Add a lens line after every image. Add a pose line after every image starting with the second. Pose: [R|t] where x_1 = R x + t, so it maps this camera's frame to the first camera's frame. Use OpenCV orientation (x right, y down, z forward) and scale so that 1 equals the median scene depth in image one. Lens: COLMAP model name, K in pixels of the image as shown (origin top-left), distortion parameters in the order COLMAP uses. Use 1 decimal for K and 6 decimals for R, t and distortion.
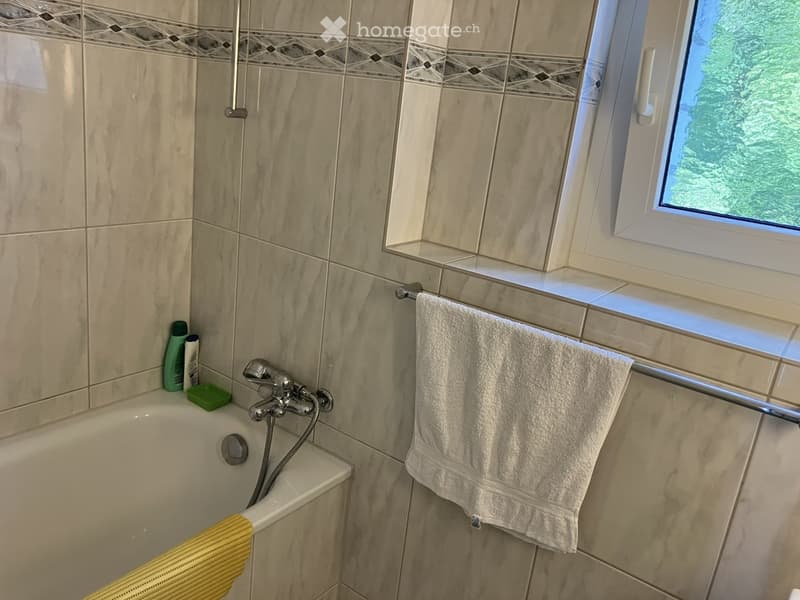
lens RADIAL K [[655.2, 0, 391.4], [0, 655.2, 300.3], [0, 0, 1]] dist [0.003222, -0.002340]
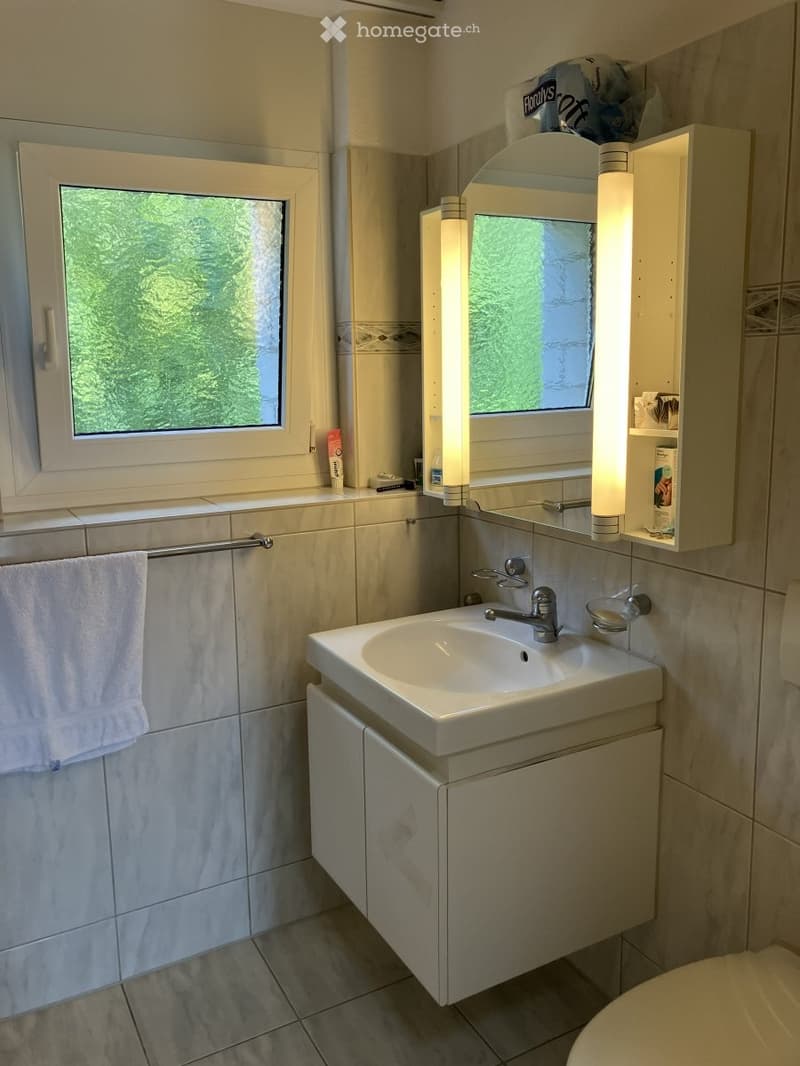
lens RADIAL K [[873.1, 0, 400.0], [0, 873.1, 533.0], [0, 0, 1]] dist [0.003222, -0.002340]
pose [[0.410565, -0.290110, 0.864449, -0.775124], [0.332091, 0.930500, 0.154553, -0.033276], [-0.849207, 0.223622, 0.478373, -0.200084]]
